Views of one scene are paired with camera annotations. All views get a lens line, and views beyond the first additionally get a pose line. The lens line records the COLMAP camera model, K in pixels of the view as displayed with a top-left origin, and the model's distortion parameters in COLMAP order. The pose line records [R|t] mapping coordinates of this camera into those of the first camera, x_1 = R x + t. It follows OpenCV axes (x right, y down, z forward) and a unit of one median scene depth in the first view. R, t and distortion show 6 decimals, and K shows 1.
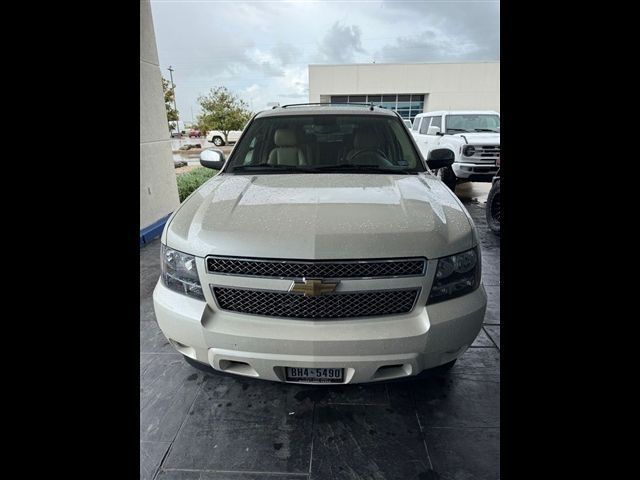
lens RADIAL K [[348.1, 0, 320.0], [0, 348.1, 240.0], [0, 0, 1]] dist [-0.000662, -0.000229]
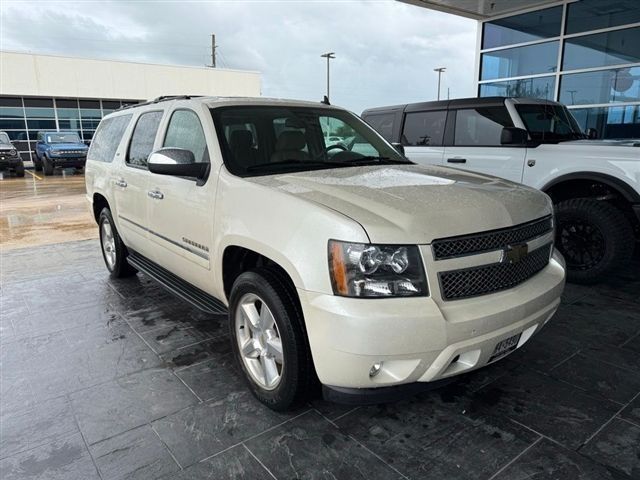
lens RADIAL K [[464.3, 0, 320.0], [0, 464.3, 240.0], [0, 0, 1]] dist [0.005519, 0.001904]
pose [[0.747199, -0.129819, 0.651798, -1.270213], [0.205661, 0.977763, -0.041021, 0.031565], [-0.631978, 0.164700, 0.757283, 0.272626]]
